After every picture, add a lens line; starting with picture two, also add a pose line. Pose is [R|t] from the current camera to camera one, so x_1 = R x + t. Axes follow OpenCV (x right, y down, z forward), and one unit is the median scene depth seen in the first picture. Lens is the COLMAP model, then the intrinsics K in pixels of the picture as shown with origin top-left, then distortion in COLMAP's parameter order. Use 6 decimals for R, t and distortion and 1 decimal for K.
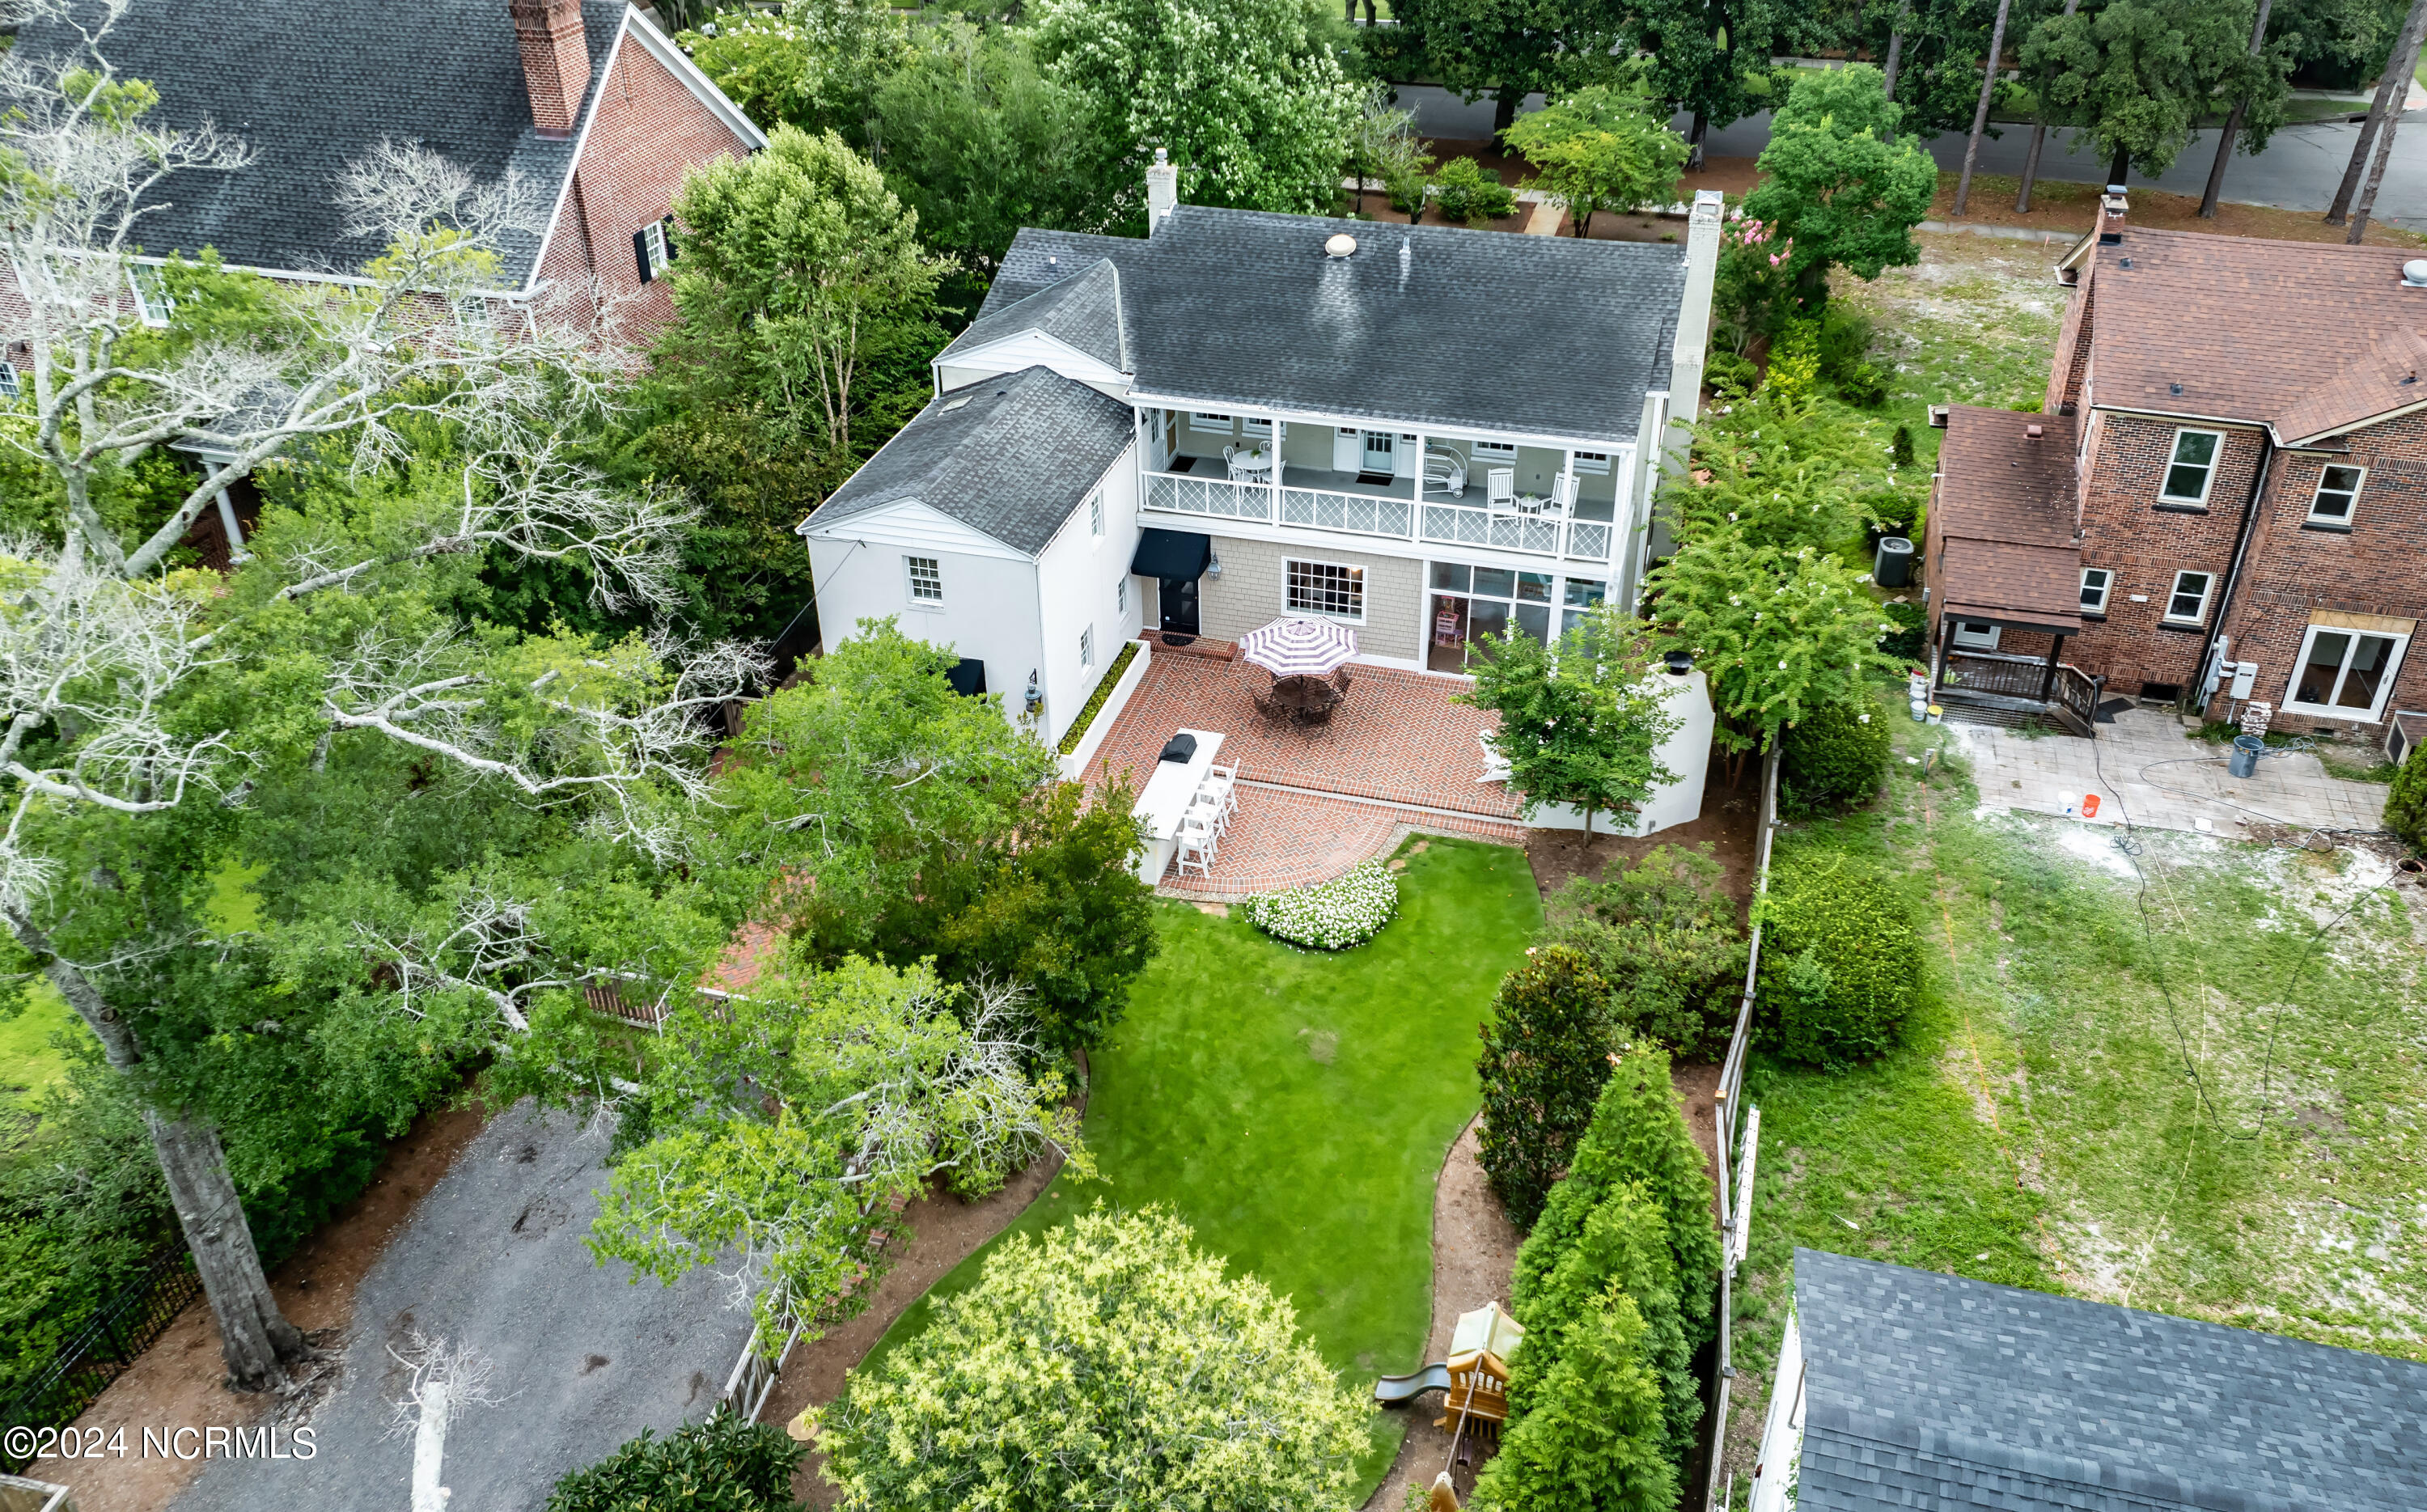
lens RADIAL K [[1891.7, 0, 1269.3], [0, 1891.7, 764.5], [0, 0, 1]] dist [-0.016462, -0.006471]
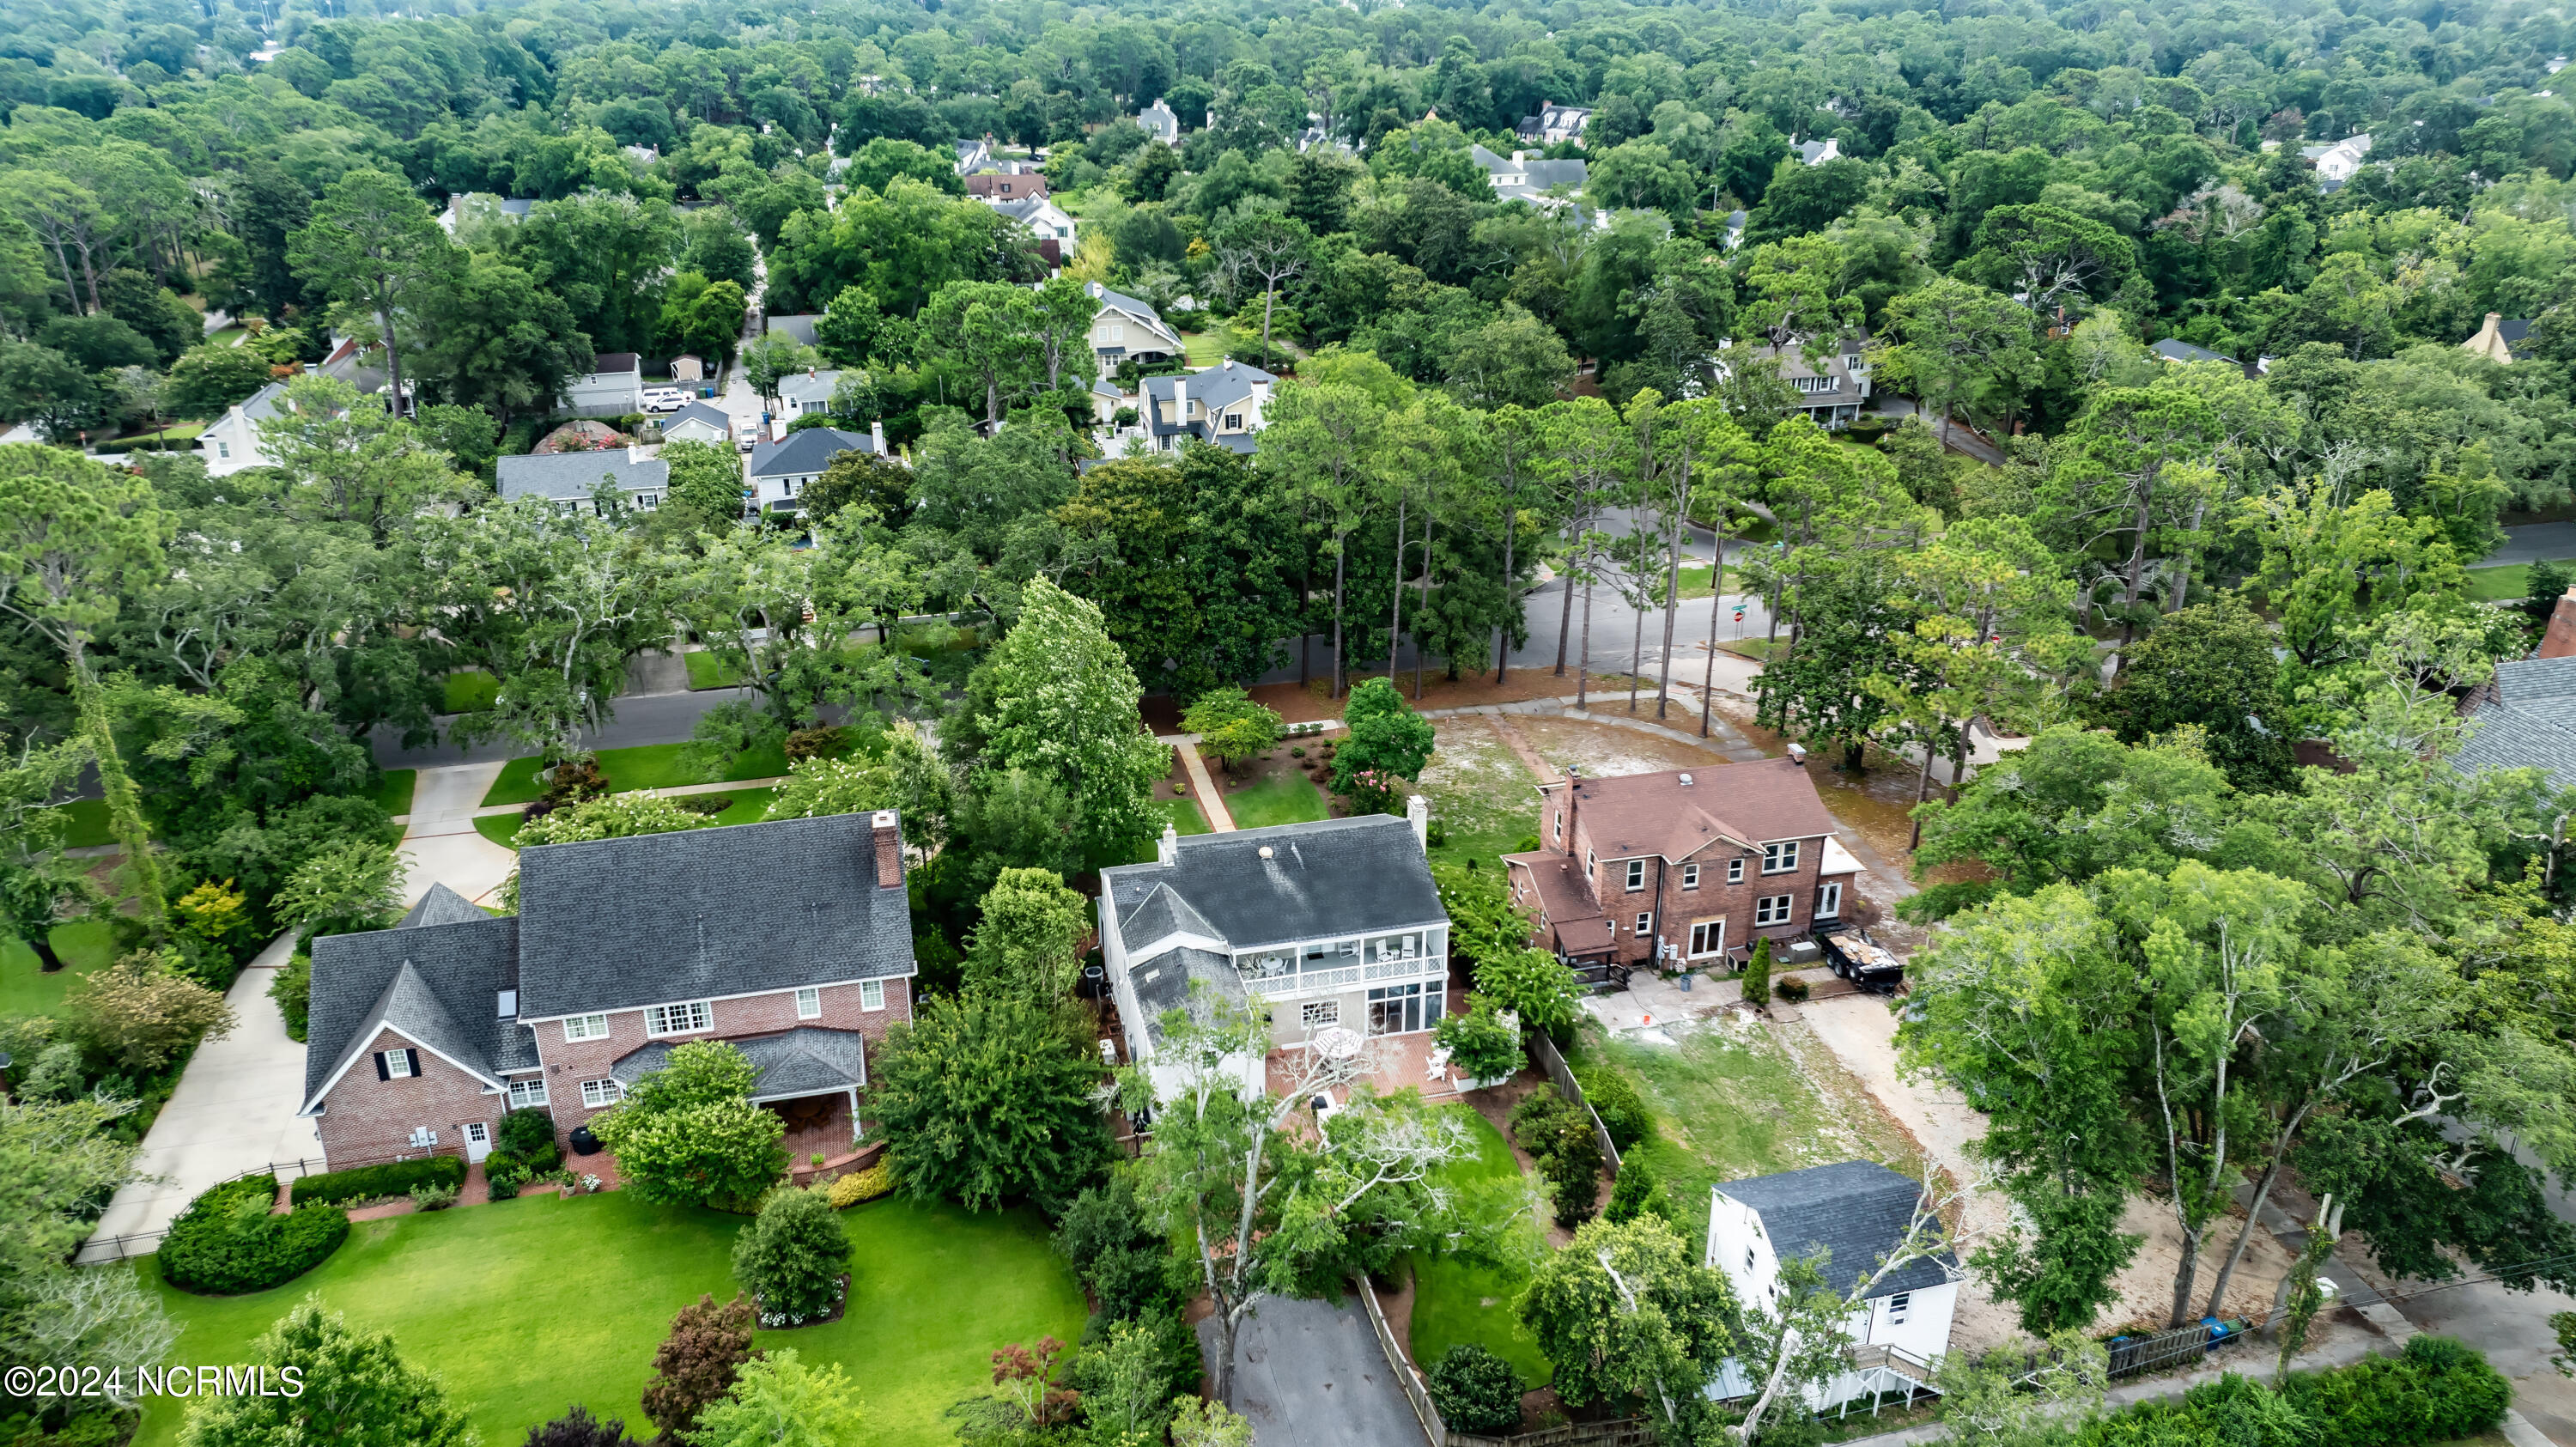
lens RADIAL K [[1812.9, 0, 1279.5], [0, 1812.9, 723.6], [0, 0, 1]] dist [-0.019674, -0.000377]
pose [[0.878805, -0.193934, 0.435994, -0.876330], [0.261718, 0.959891, -0.100560, -0.220535], [-0.399005, 0.202480, 0.894314, -0.934591]]
